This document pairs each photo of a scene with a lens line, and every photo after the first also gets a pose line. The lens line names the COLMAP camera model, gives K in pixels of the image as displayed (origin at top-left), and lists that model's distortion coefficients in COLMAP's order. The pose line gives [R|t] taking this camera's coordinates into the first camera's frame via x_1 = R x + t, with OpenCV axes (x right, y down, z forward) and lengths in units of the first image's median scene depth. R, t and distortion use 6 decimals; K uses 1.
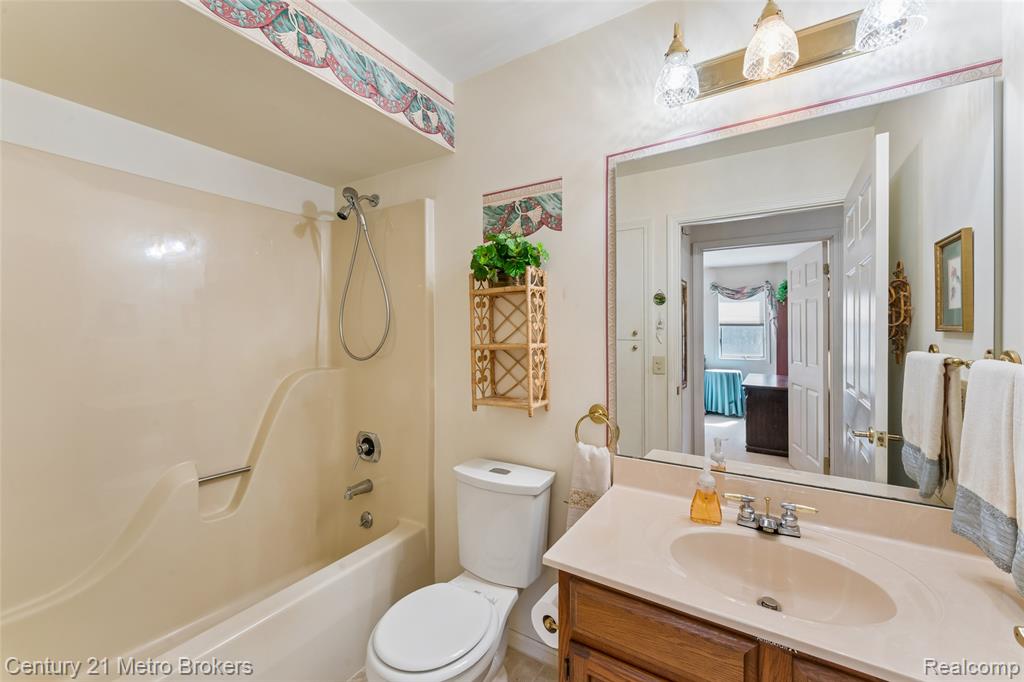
lens RADIAL K [[409.4, 0, 511.3], [0, 409.4, 337.2], [0, 0, 1]] dist [-0.006103, 0.001098]
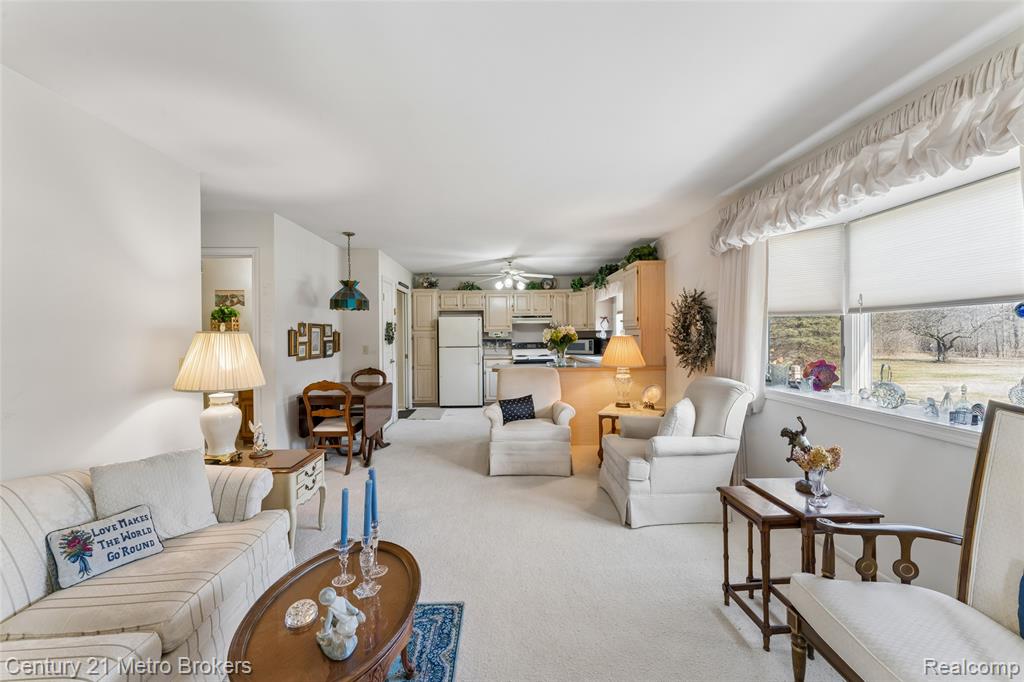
lens RADIAL K [[409.4, 0, 515.8], [0, 409.4, 334.4], [0, 0, 1]] dist [-0.006103, 0.001098]
pose [[0.827939, -0.009393, 0.560740, 0.083256], [0.013805, 0.999898, -0.003634, 0.015561], [-0.560648, 0.010750, 0.827984, -2.951709]]
